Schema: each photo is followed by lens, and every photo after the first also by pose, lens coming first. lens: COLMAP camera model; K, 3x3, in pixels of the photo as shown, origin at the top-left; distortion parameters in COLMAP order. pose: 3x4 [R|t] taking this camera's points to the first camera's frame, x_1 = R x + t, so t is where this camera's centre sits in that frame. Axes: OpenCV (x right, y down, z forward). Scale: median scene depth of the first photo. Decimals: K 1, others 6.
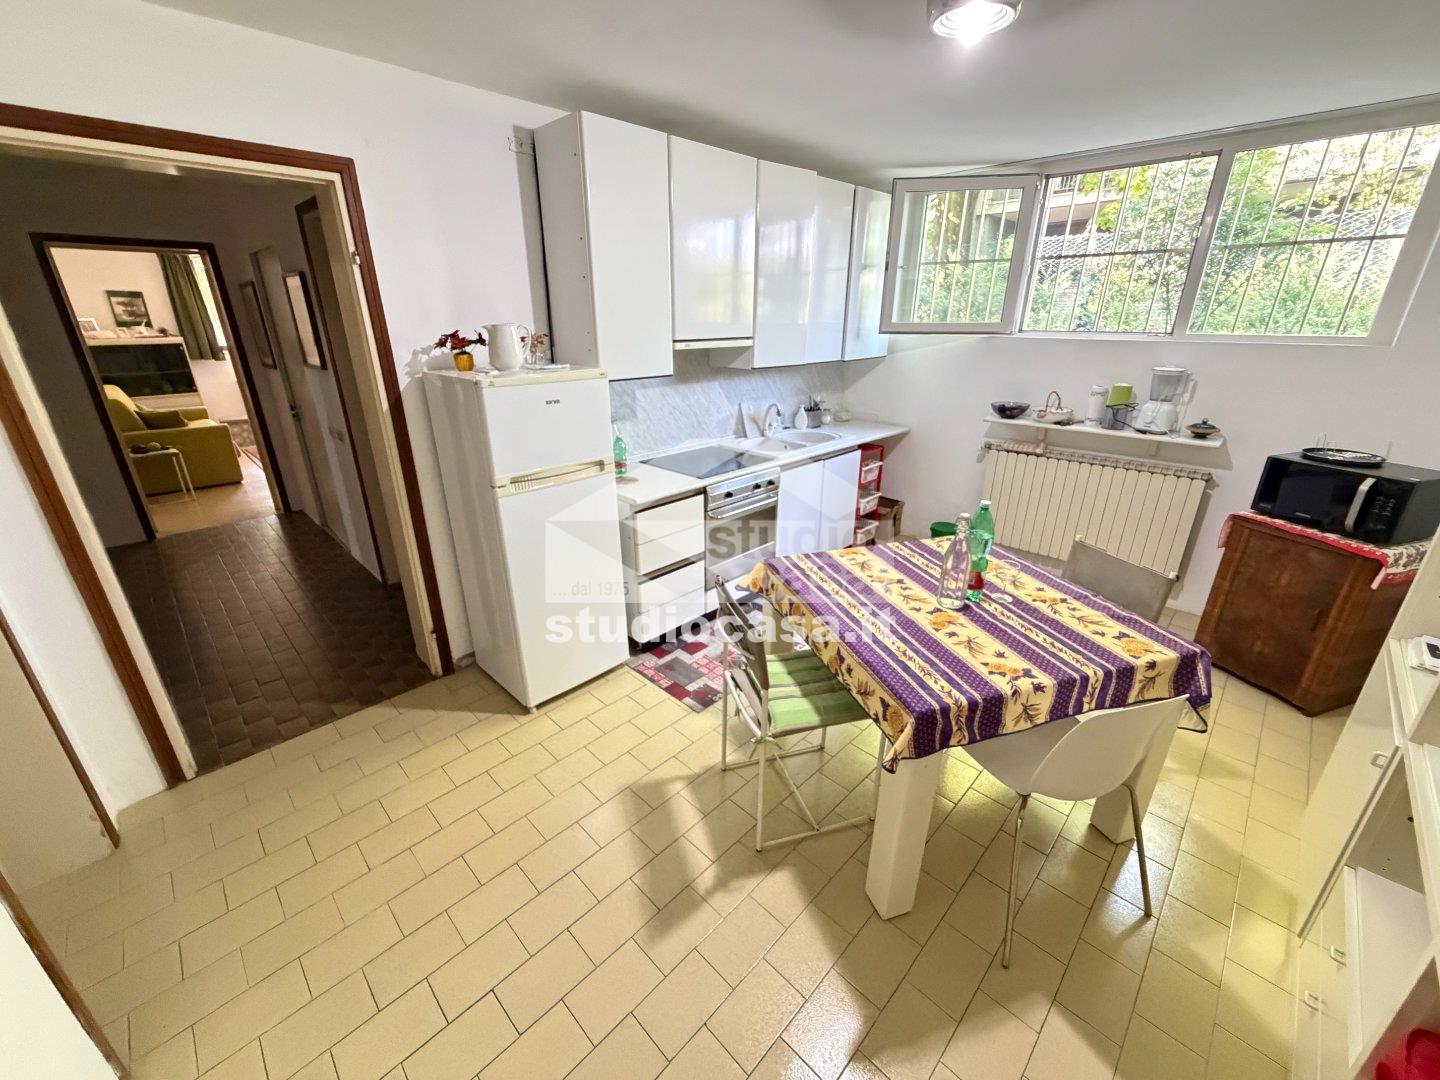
lens RADIAL K [[578.6, 0, 719.5], [0, 578.6, 546.6], [0, 0, 1]] dist [-0.001125, 0.000442]
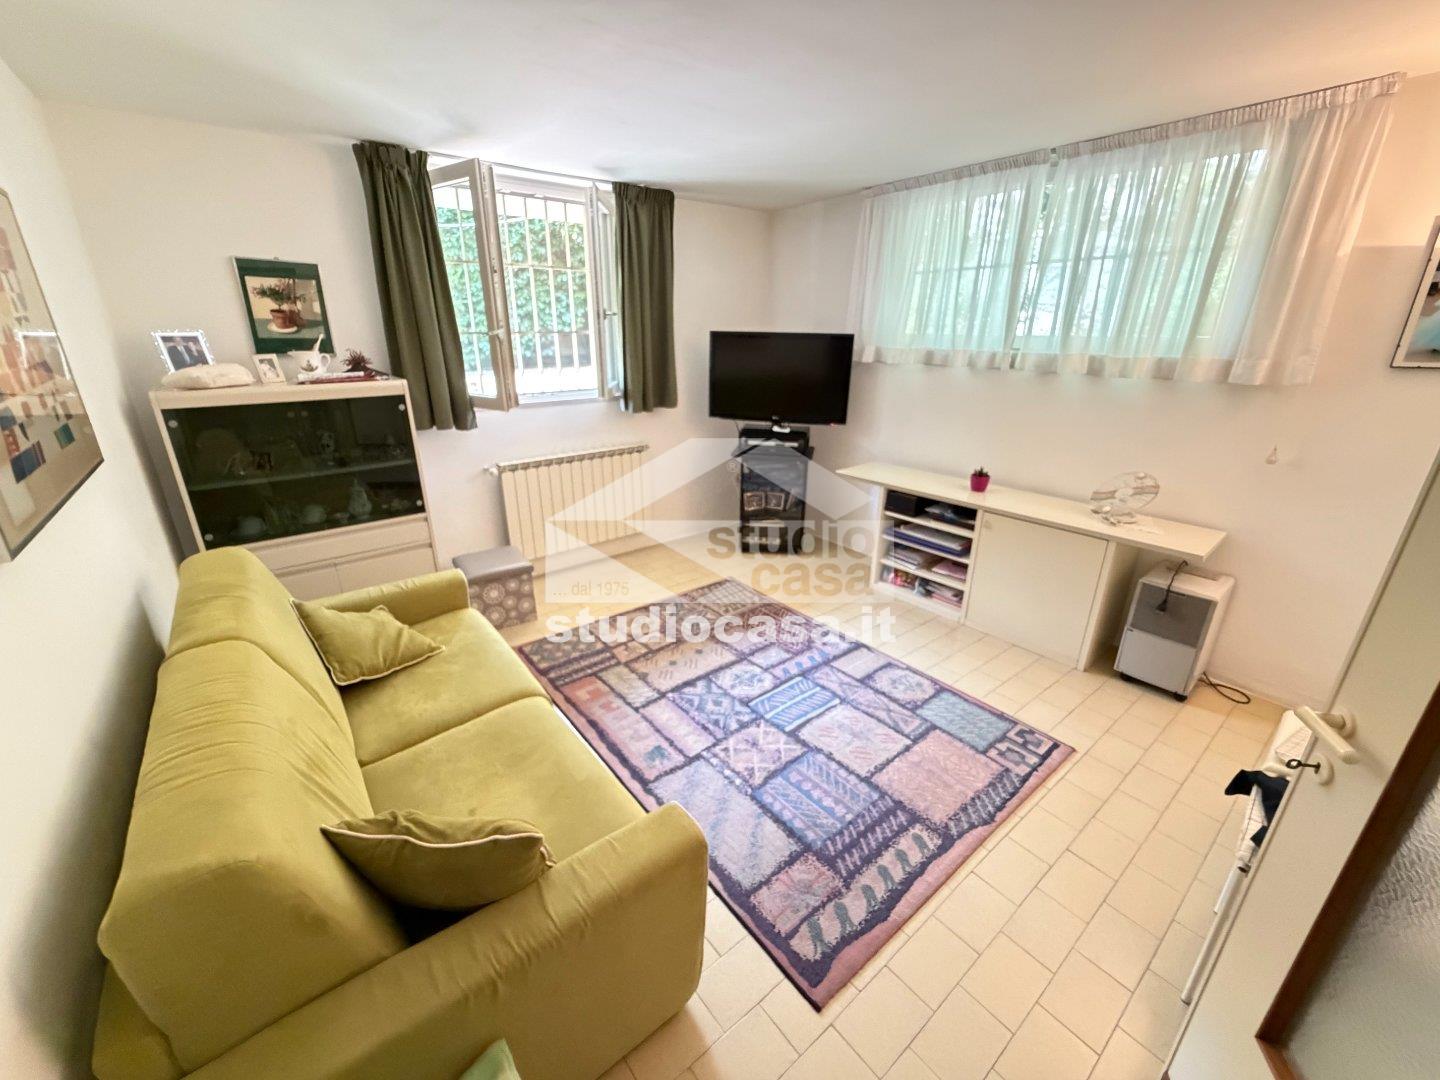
lens RADIAL K [[578.6, 0, 718.5], [0, 578.6, 535.3], [0, 0, 1]] dist [-0.001125, 0.000442]
pose [[0.992637, 0.047201, -0.111556, -0.672277], [-0.049118, 0.998688, -0.014500, -0.262621], [0.110725, 0.019872, 0.993652, 0.639490]]
